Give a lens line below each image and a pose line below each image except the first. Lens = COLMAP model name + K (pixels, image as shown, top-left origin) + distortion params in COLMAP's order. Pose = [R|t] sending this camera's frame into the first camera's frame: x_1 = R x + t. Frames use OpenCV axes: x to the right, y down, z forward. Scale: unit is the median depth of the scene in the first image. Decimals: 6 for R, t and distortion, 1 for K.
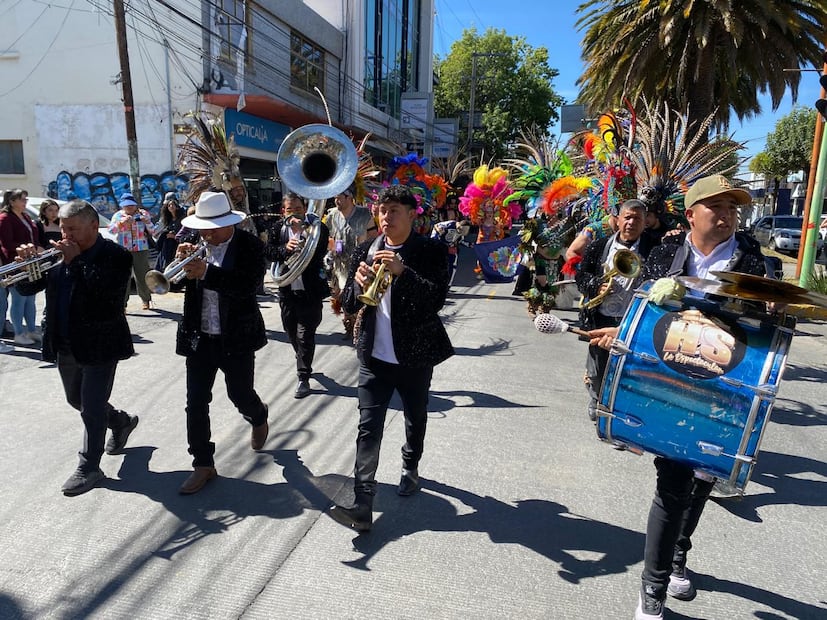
lens RADIAL K [[622.0, 0, 393.6], [0, 622.0, 306.9], [0, 0, 1]] dist [0.012058, -0.024654]
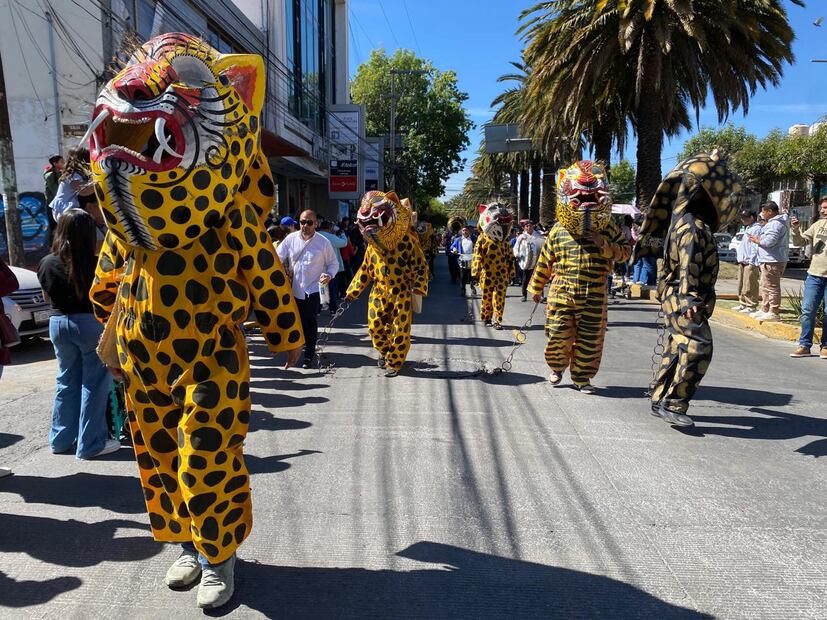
lens RADIAL K [[622.0, 0, 399.1], [0, 622.0, 310.6], [0, 0, 1]] dist [0.012058, -0.024654]
pose [[0.984276, -0.045706, 0.170624, -0.060526], [0.052633, 0.997954, -0.036300, -0.014164], [-0.168615, 0.044710, 0.984667, 0.132827]]
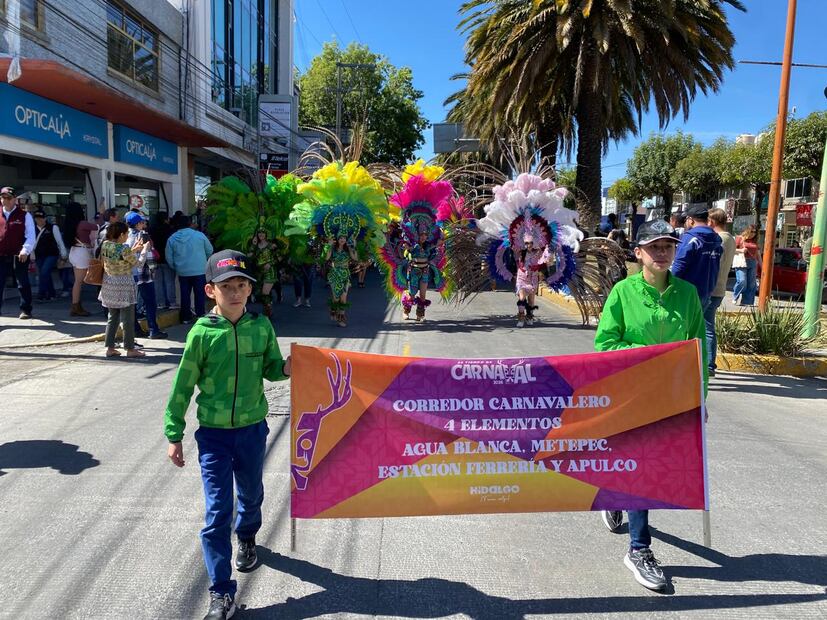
lens RADIAL K [[622.0, 0, 403.2], [0, 622.0, 303.5], [0, 0, 1]] dist [0.012058, -0.024654]
pose [[0.972133, -0.026337, 0.232945, -0.001806], [0.036992, 0.998454, -0.041492, -0.023494], [-0.231492, 0.048953, 0.971604, 0.172435]]
